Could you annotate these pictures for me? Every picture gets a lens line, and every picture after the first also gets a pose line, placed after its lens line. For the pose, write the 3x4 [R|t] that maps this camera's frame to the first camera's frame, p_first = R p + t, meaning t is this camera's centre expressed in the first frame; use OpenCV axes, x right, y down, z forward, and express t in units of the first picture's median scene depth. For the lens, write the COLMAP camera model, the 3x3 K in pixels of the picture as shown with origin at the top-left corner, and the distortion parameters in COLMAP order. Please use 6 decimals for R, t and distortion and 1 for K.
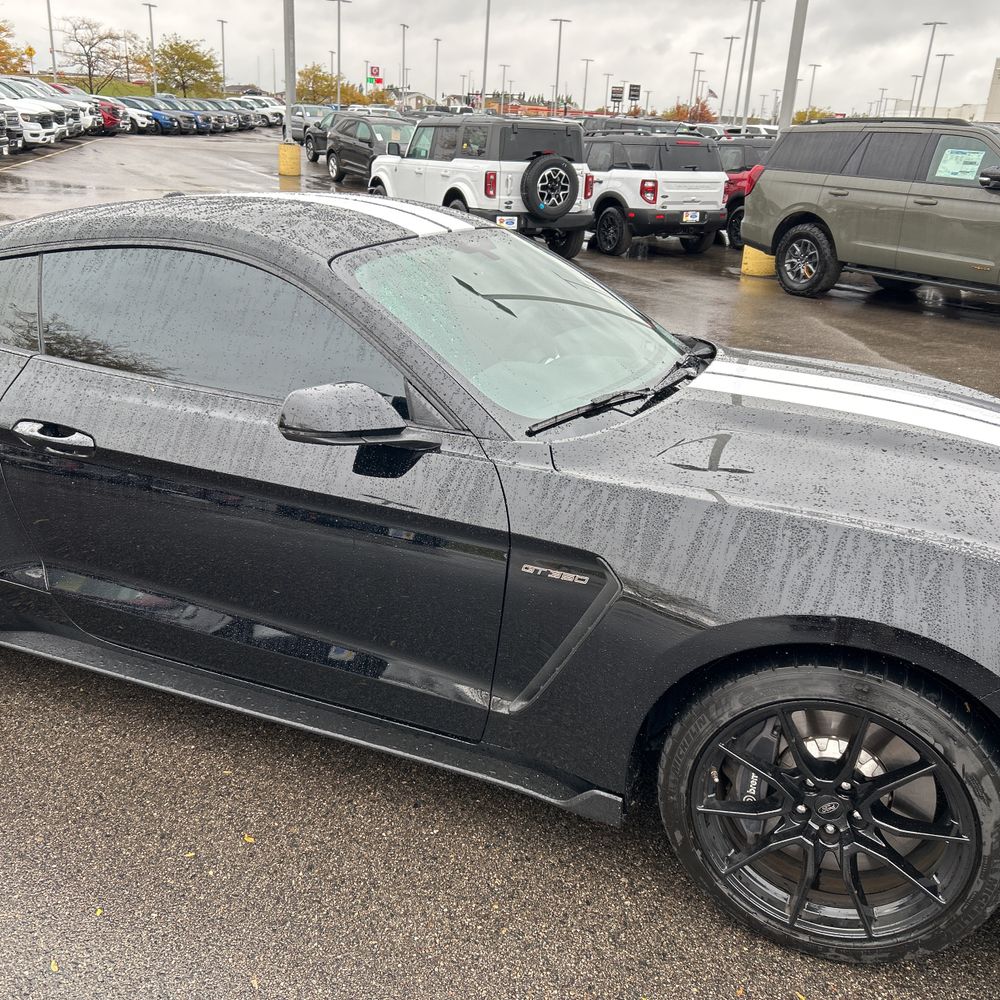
lens RADIAL K [[983.8, 0, 511.6], [0, 983.8, 534.6], [0, 0, 1]] dist [0.037558, -0.038267]
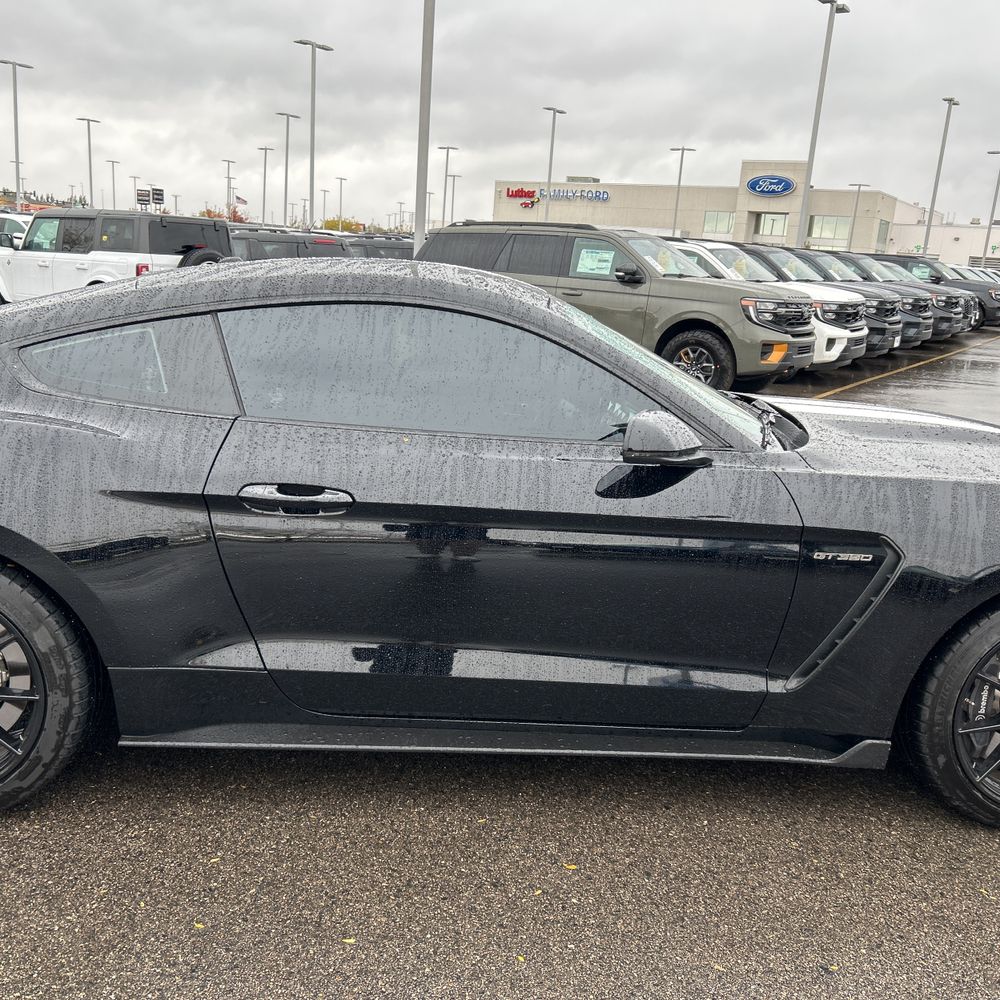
lens RADIAL K [[983.8, 0, 511.6], [0, 983.8, 534.6], [0, 0, 1]] dist [0.037558, -0.038267]
pose [[0.901162, -0.106058, 0.420307, -0.162326], [0.145486, 0.987366, -0.062784, 0.006154], [-0.408338, 0.117727, 0.905207, 0.015814]]
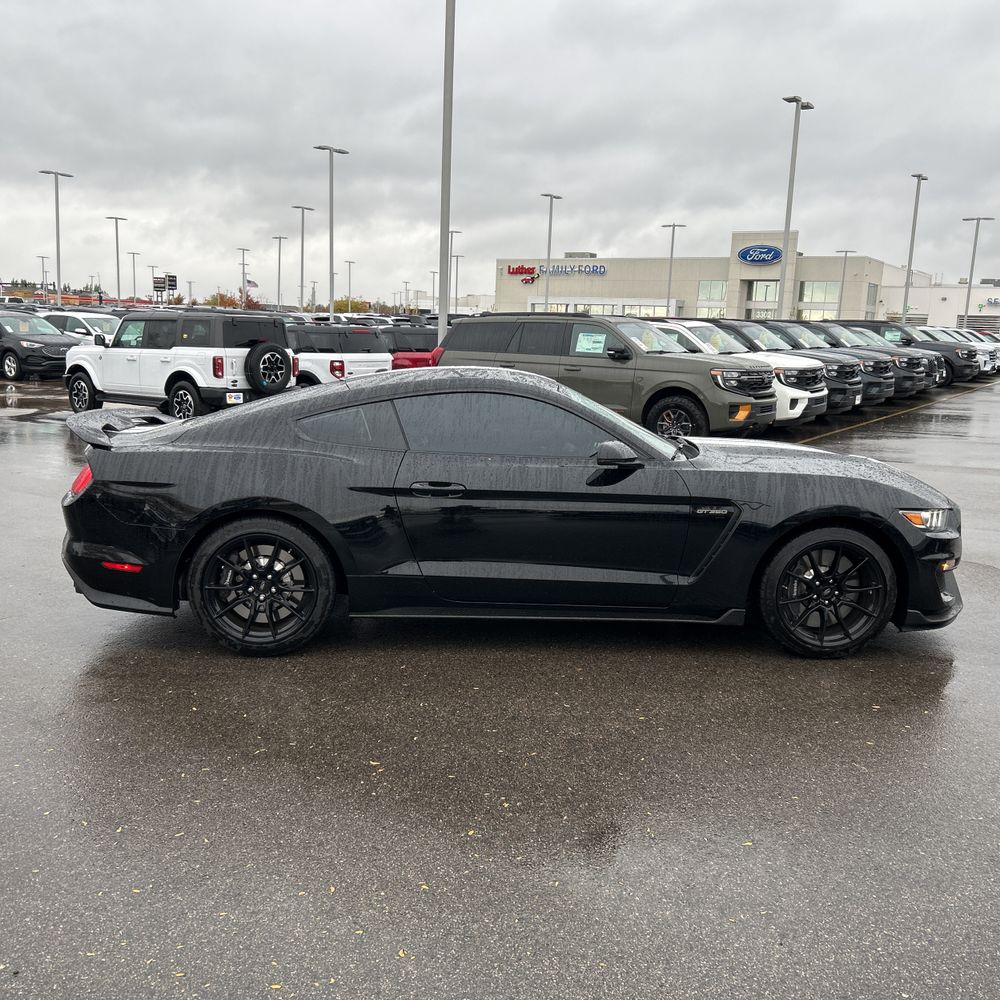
lens RADIAL K [[983.8, 0, 511.6], [0, 983.8, 534.6], [0, 0, 1]] dist [0.037558, -0.038267]
pose [[0.901765, -0.104733, 0.419346, -0.273794], [0.174190, 0.975983, -0.130824, 0.063124], [-0.395573, 0.191018, 0.898351, -0.180679]]
